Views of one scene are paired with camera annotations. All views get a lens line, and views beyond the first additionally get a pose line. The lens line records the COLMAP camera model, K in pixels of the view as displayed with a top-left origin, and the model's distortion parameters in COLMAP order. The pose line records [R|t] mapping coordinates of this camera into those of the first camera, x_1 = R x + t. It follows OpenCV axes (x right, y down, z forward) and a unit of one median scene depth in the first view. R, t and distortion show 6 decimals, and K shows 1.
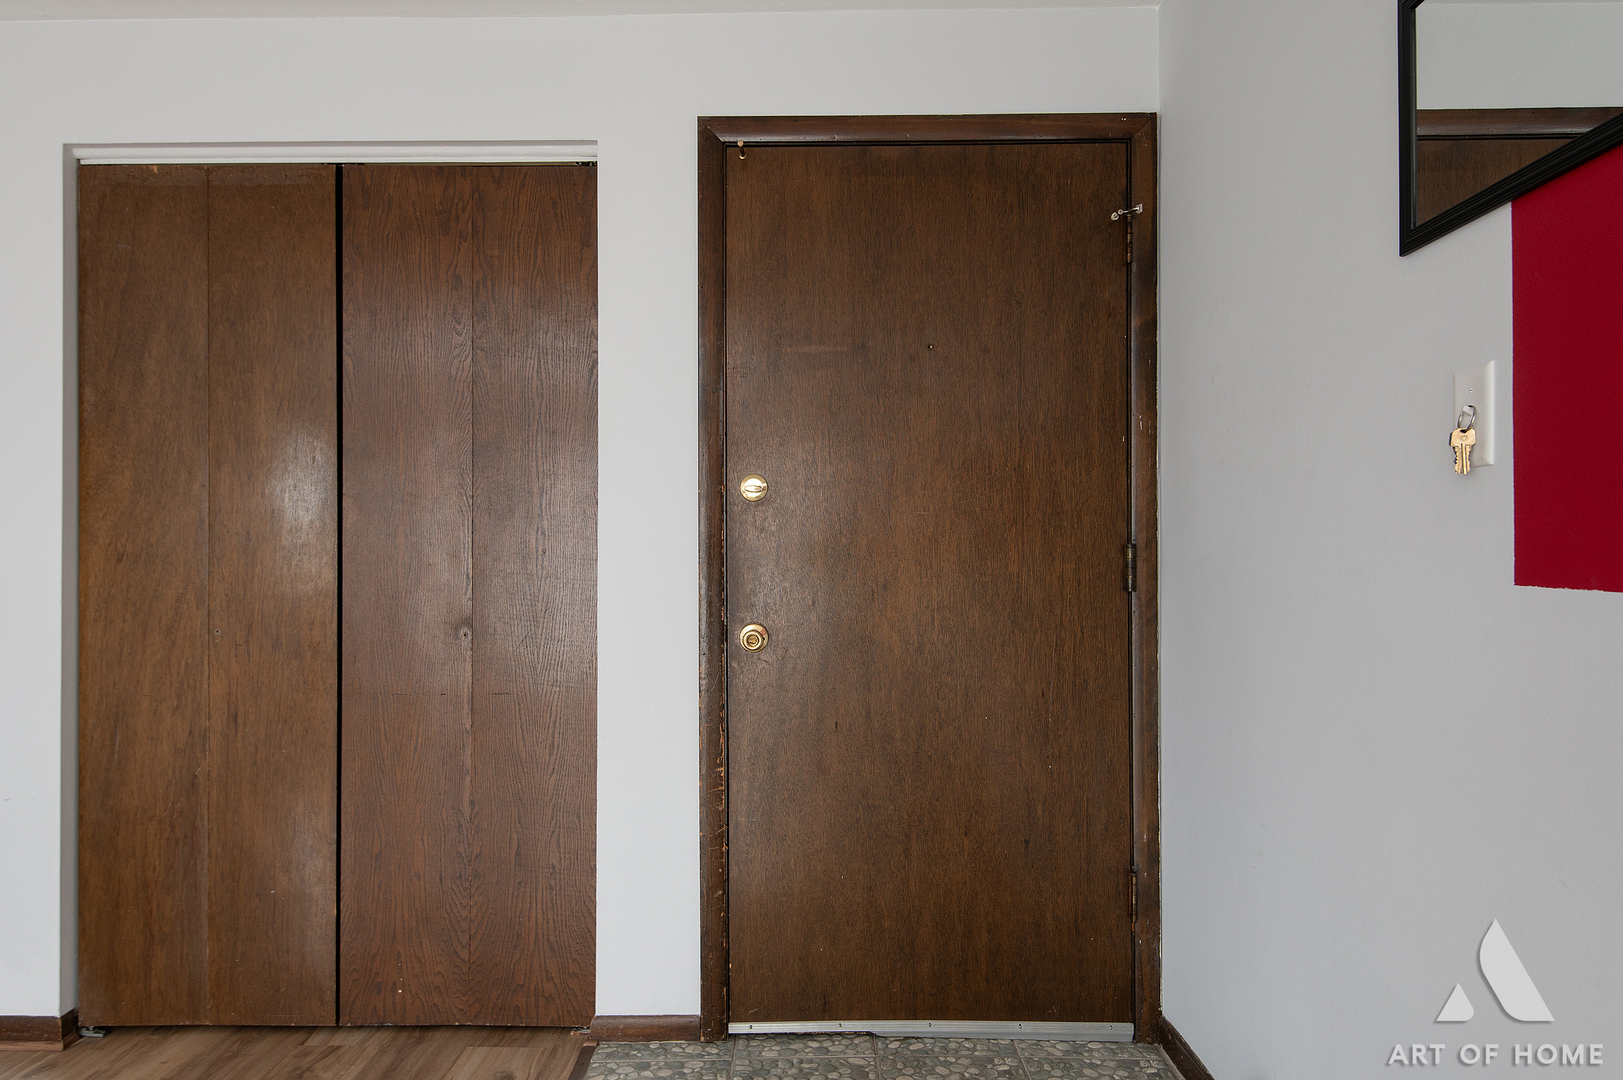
lens RADIAL K [[1078.6, 0, 800.8], [0, 1078.6, 529.3], [0, 0, 1]] dist [-0.010713, -0.001544]
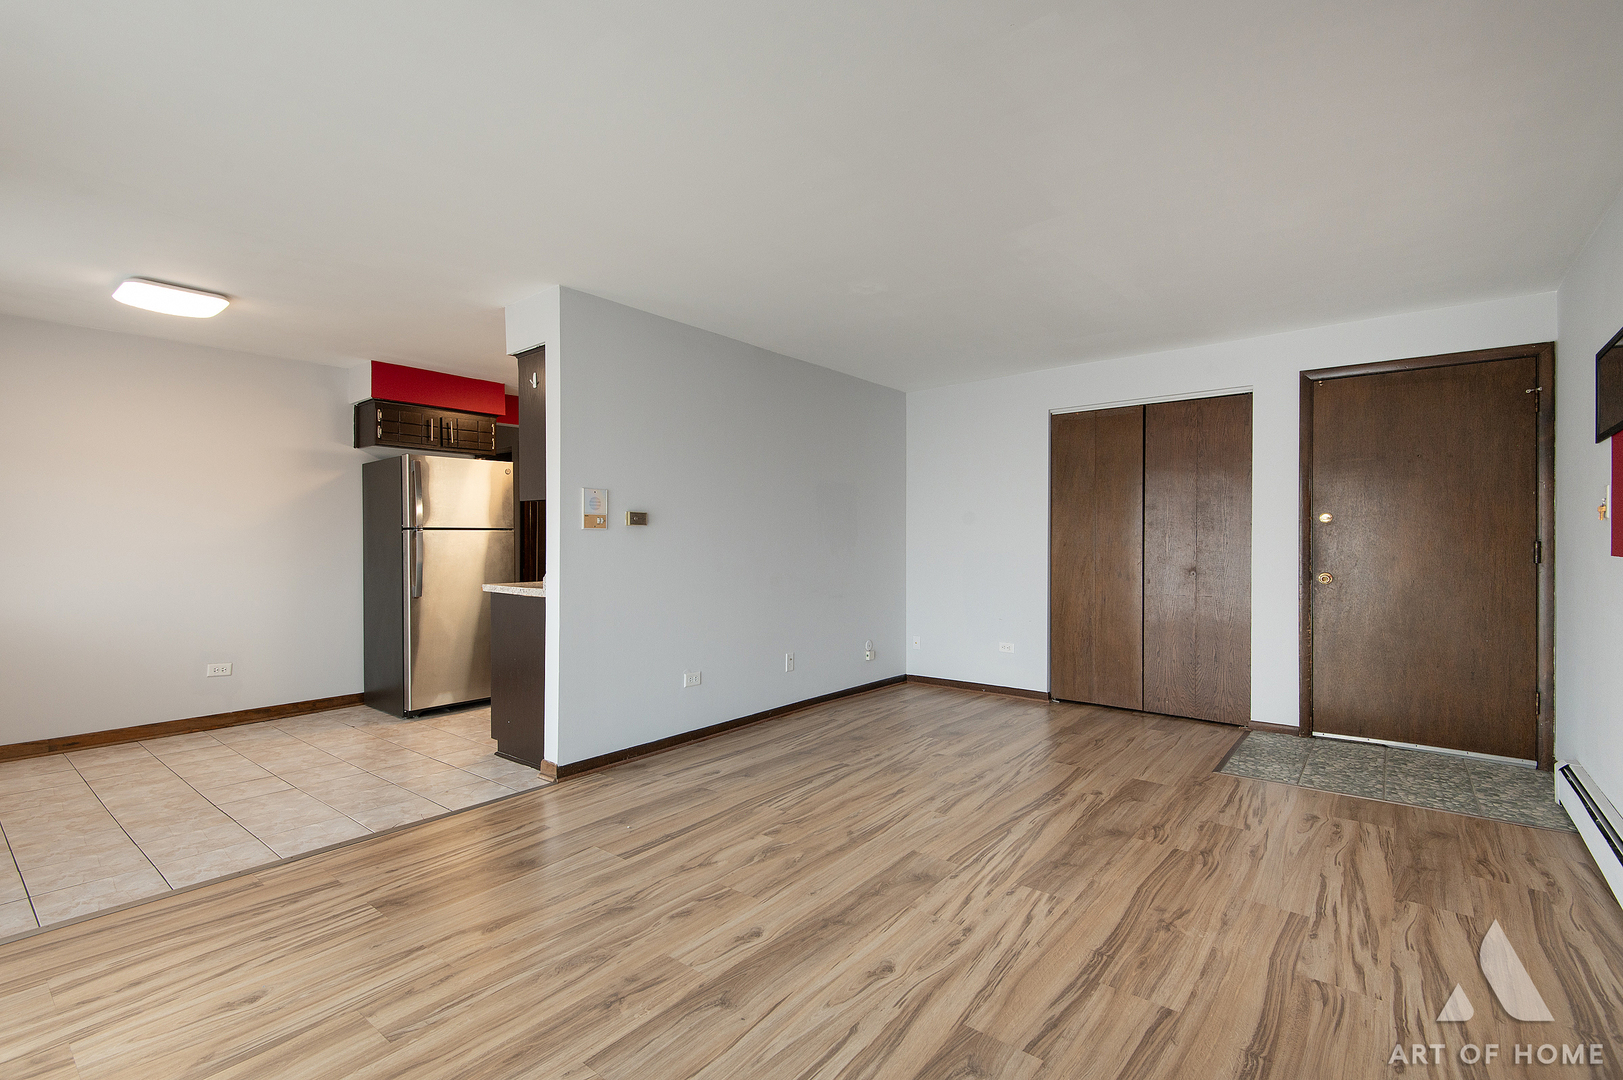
lens RADIAL K [[729.7, 0, 808.1], [0, 729.7, 542.8], [0, 0, 1]] dist [0.014556, -0.008305]
pose [[0.778511, 0.006227, -0.627601, 0.088498], [0.010854, 0.999668, 0.023382, -0.033359], [0.627538, -0.025015, 0.778184, -1.055766]]
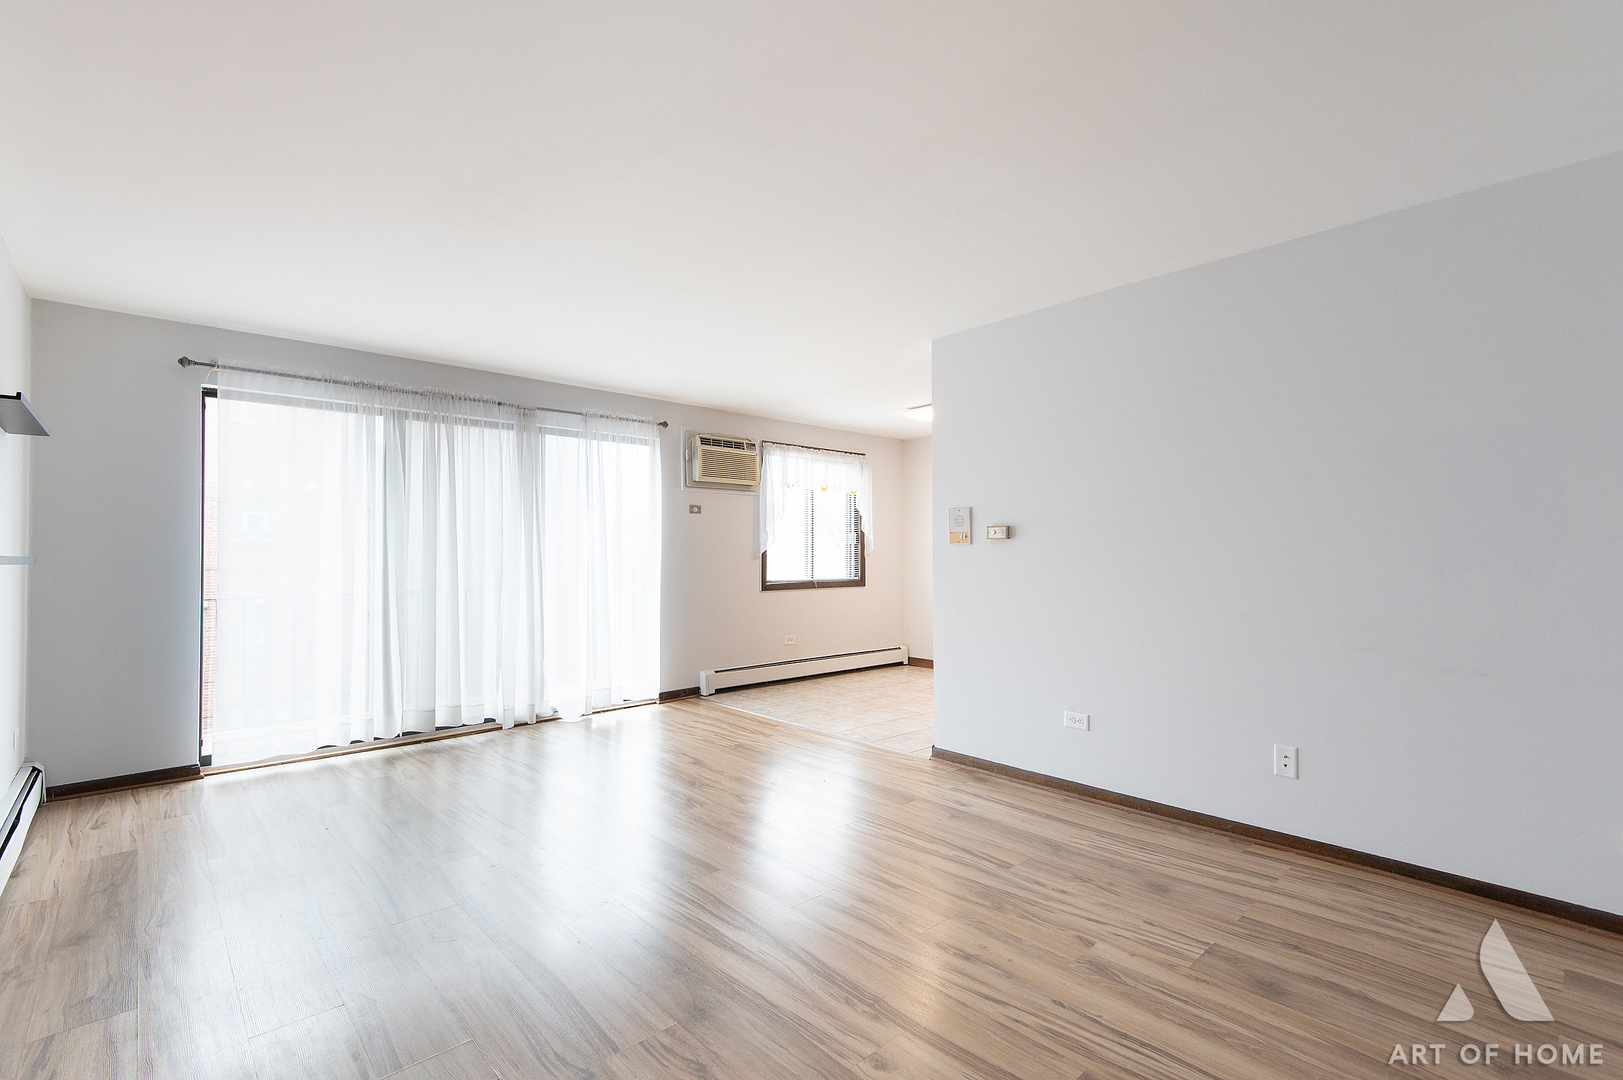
lens RADIAL K [[729.7, 0, 800.1], [0, 729.7, 550.5], [0, 0, 1]] dist [0.014556, -0.008305]
pose [[-0.744544, 0.004912, -0.667555, 0.162141], [0.022966, 0.999569, -0.018260, 0.001913], [0.667178, -0.028927, -0.744336, 0.758616]]
